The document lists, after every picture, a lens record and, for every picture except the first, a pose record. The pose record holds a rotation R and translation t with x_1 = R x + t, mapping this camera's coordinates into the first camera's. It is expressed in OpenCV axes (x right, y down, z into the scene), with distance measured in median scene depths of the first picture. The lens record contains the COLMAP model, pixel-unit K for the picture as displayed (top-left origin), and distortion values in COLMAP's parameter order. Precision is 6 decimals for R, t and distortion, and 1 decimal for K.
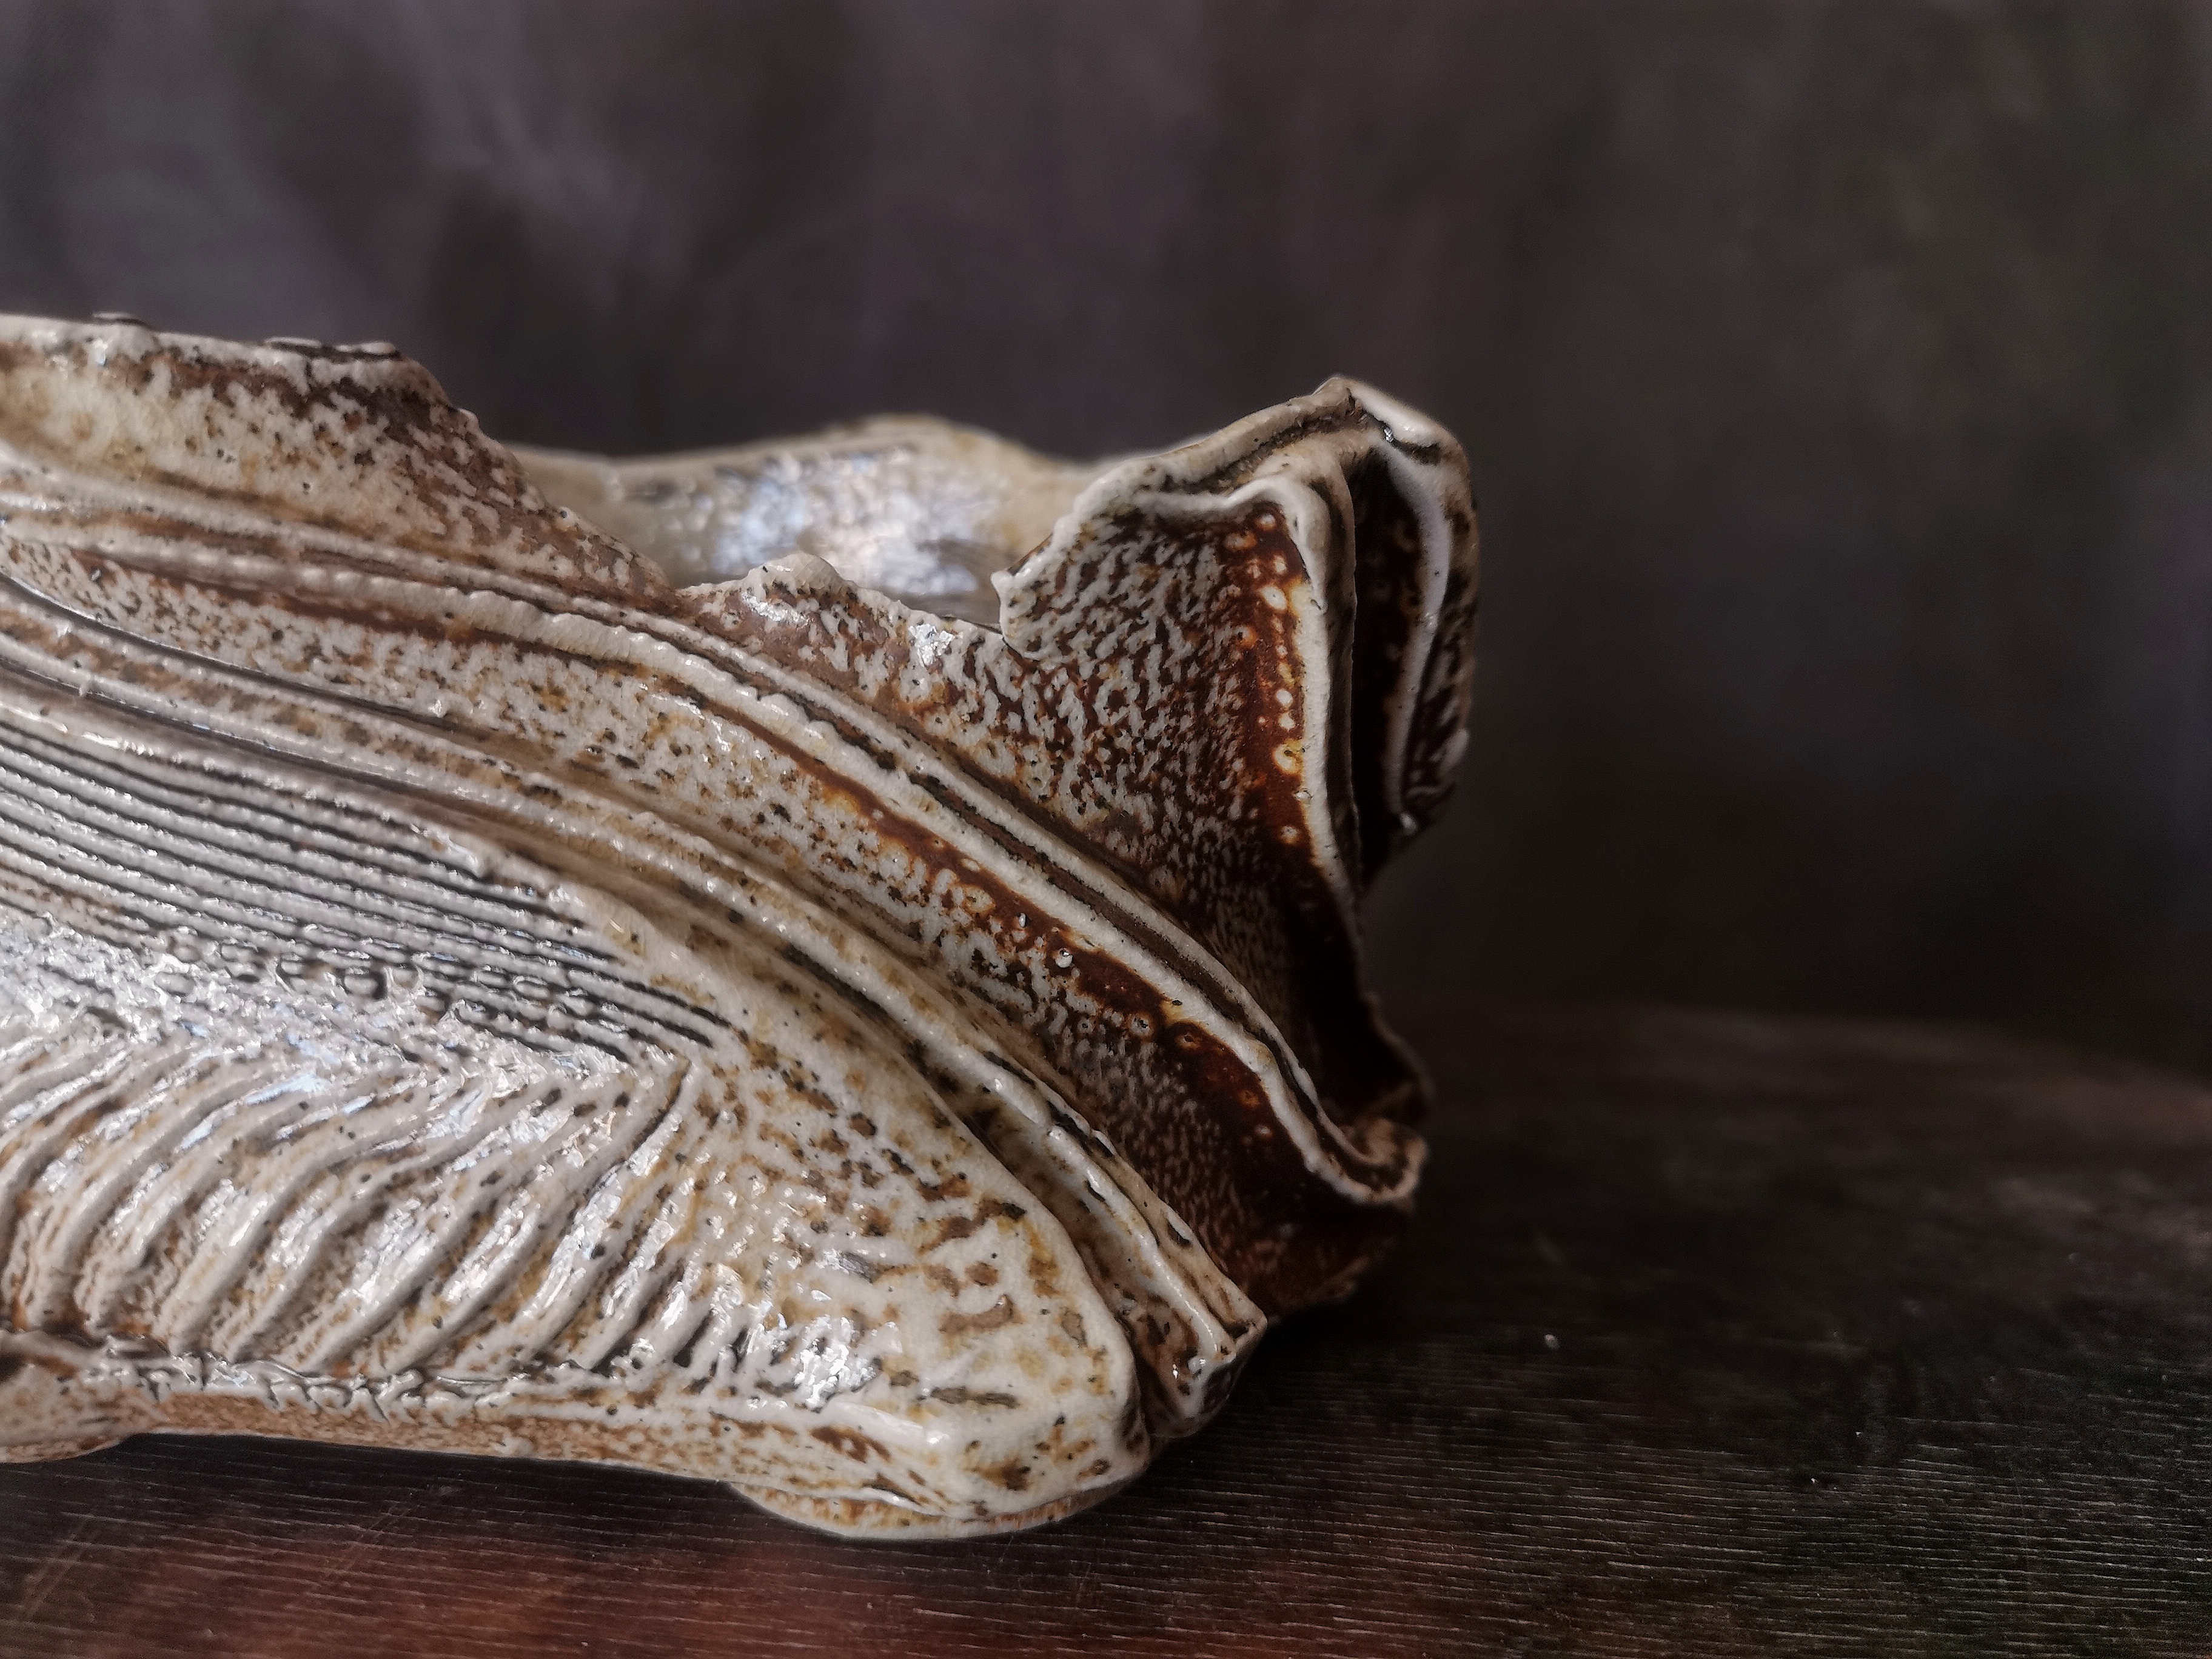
lens RADIAL K [[1953.9, 0, 1106.0], [0, 1953.9, 829.5], [0, 0, 1]] dist [-0.002603, -0.040931]
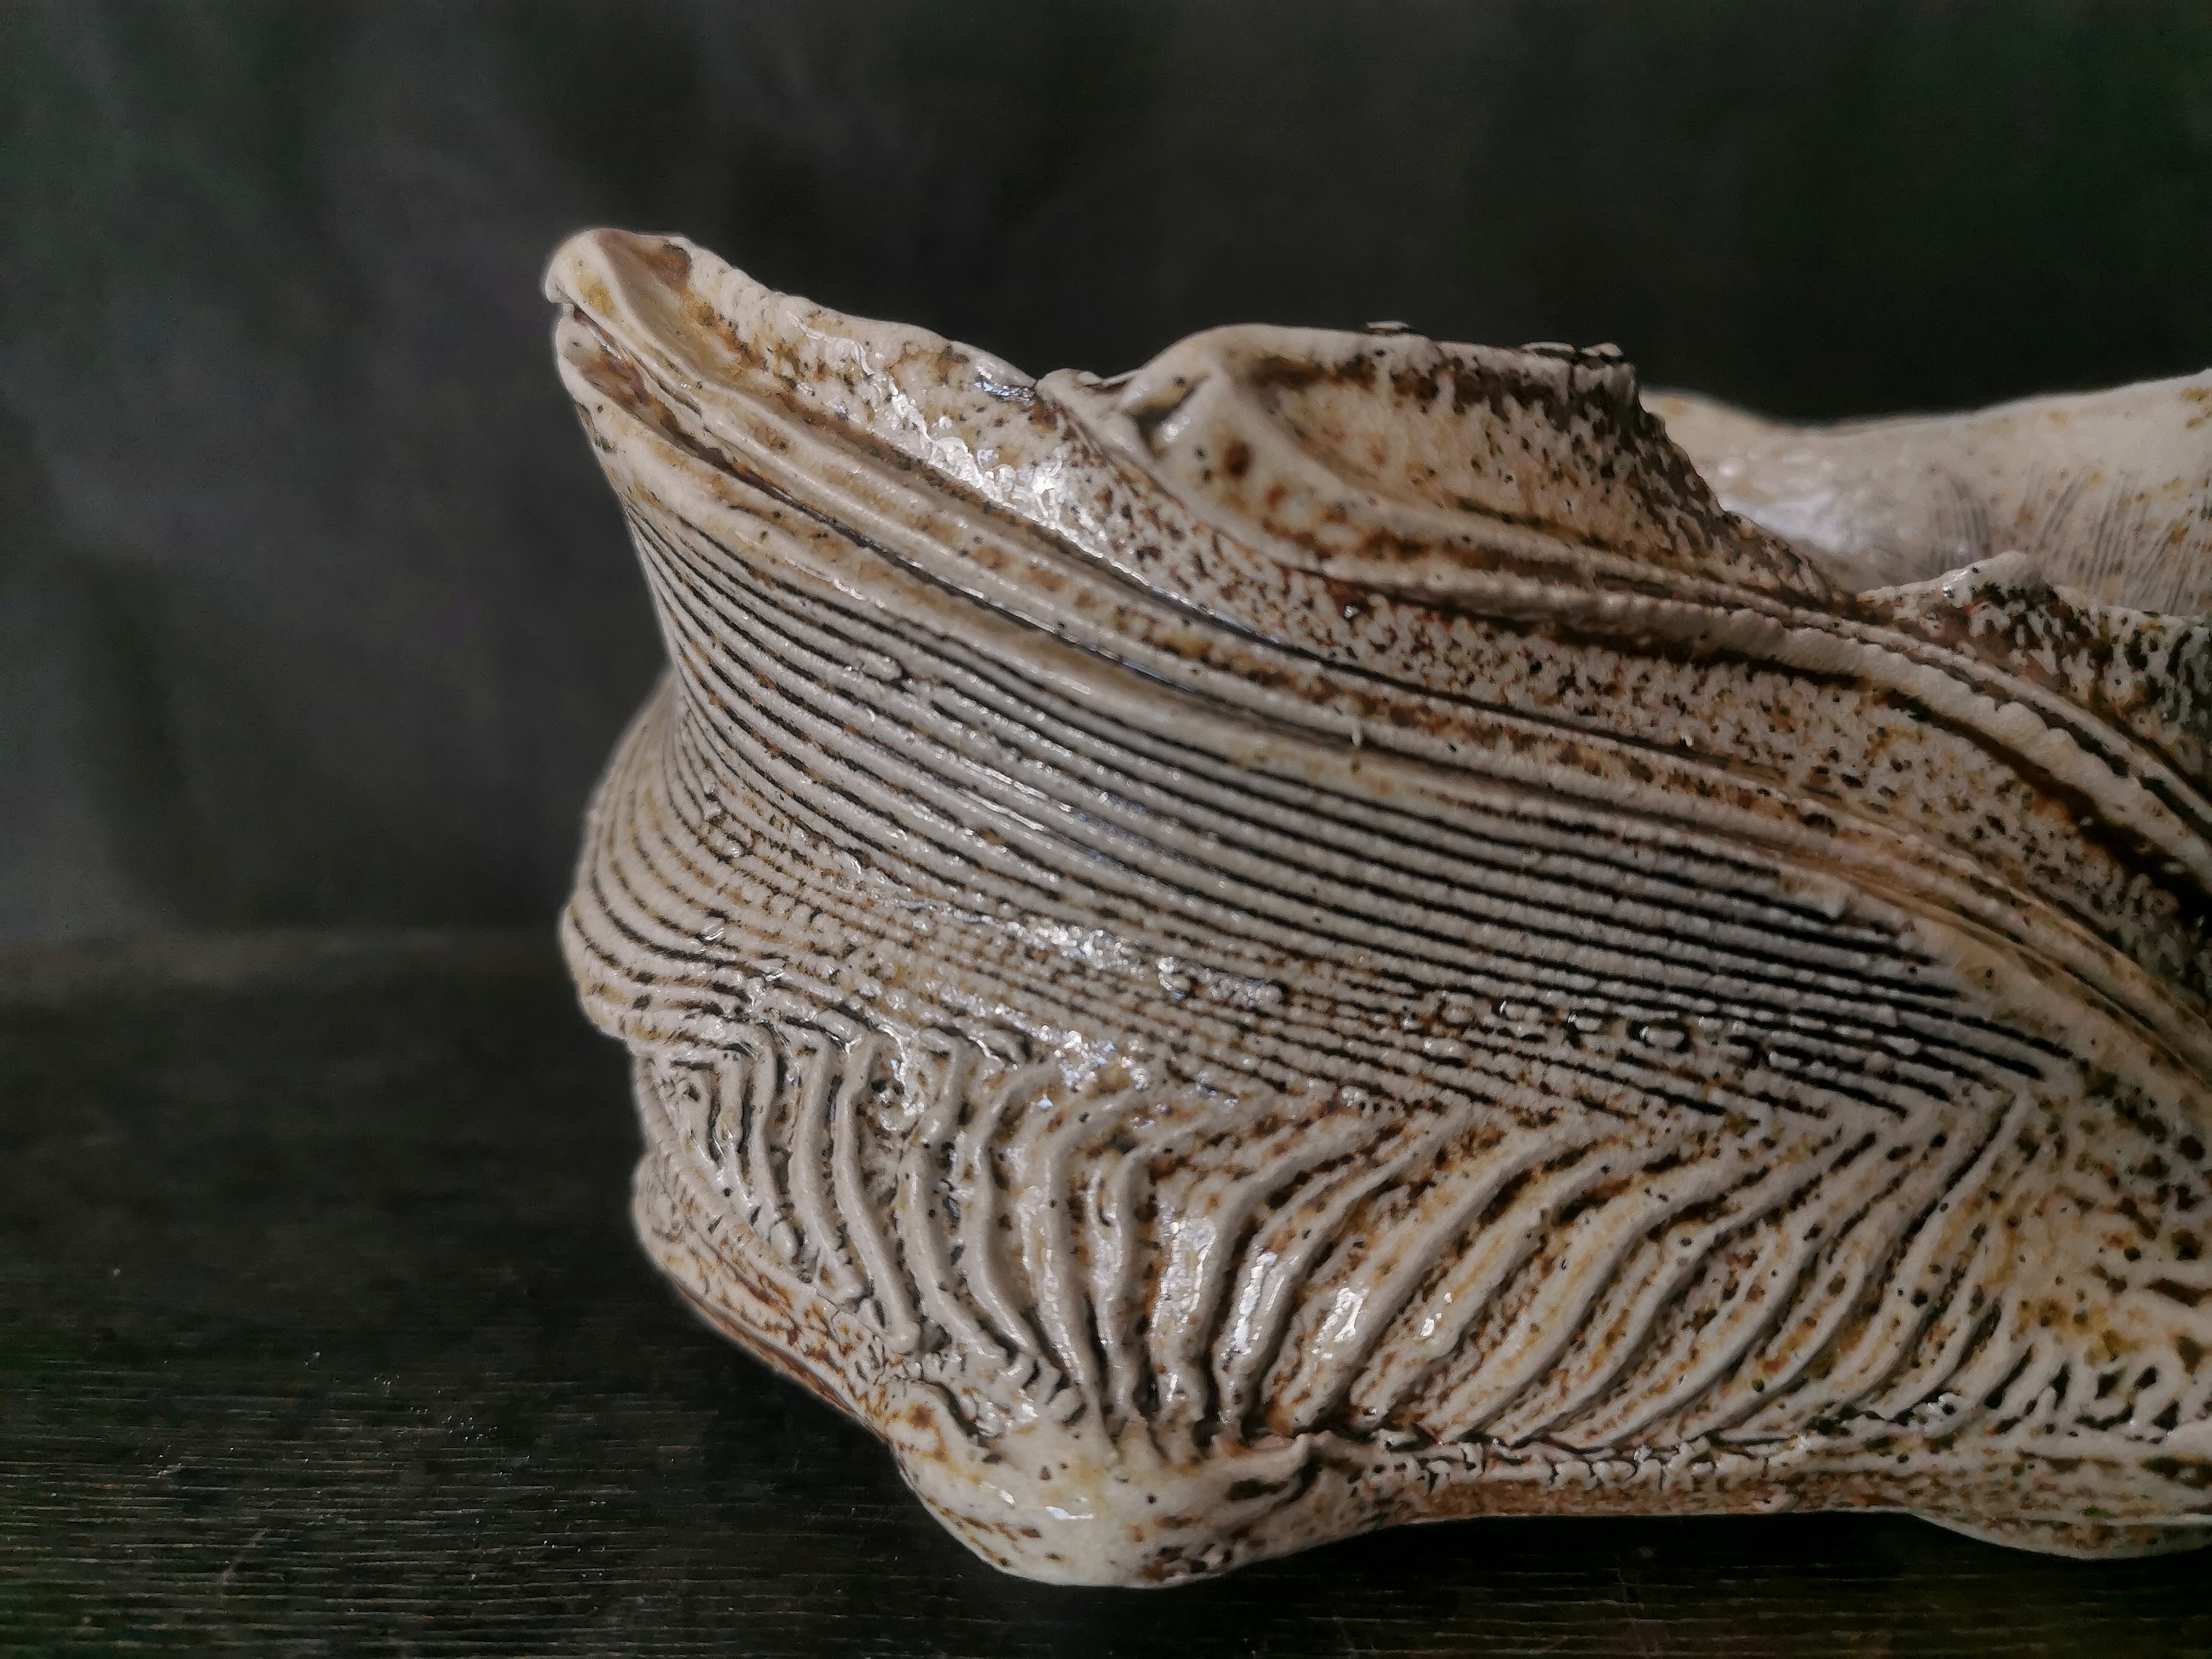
lens RADIAL K [[1953.9, 0, 1106.0], [0, 1953.9, 829.5], [0, 0, 1]] dist [-0.002603, -0.040931]
pose [[0.994871, -0.055137, 0.084799, -0.713225], [0.051472, 0.997668, 0.044822, -0.075124], [-0.087073, -0.040227, 0.995389, 0.092347]]
